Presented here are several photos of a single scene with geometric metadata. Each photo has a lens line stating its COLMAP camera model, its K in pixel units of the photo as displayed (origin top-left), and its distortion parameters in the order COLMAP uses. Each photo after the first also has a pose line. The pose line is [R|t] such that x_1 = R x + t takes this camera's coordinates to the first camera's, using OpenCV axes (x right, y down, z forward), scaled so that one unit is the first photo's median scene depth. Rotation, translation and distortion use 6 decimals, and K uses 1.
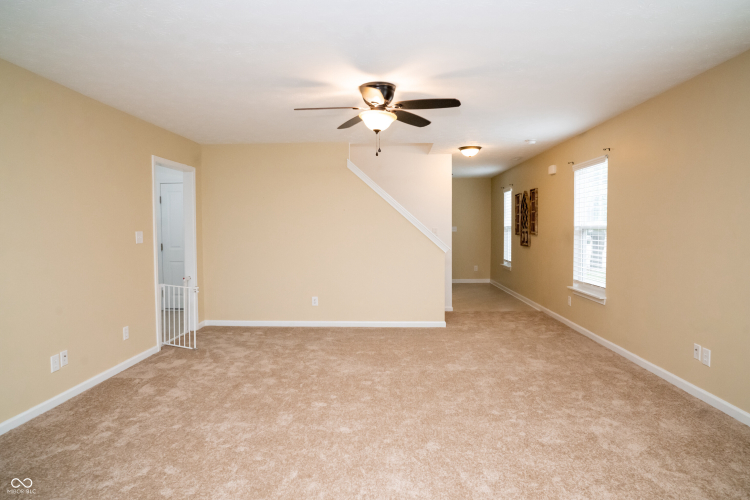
lens RADIAL K [[437.3, 0, 375.0], [0, 437.3, 250.0], [0, 0, 1]] dist [-0.067792, 0.048210]
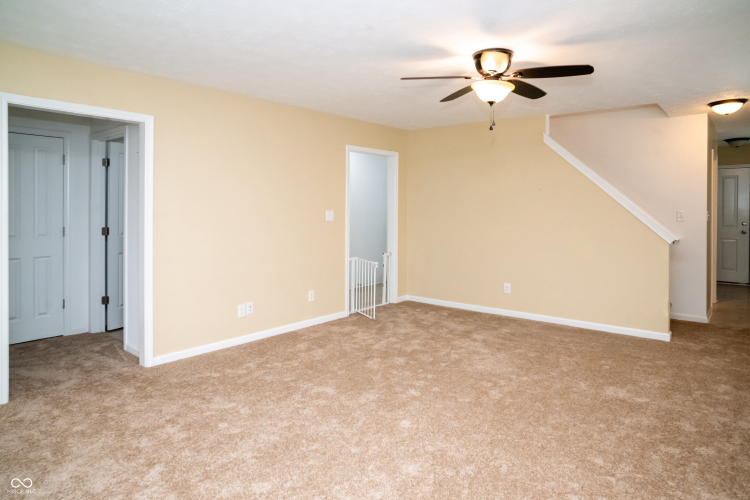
lens RADIAL K [[443.7, 0, 375.0], [0, 443.7, 213.4], [0, 0, 1]] dist [-0.053319, 0.028827]
pose [[0.805521, 0.015054, -0.592376, 0.317512], [-0.037935, 0.998937, -0.026199, -0.010611], [0.591351, 0.043576, 0.805236, 0.123522]]
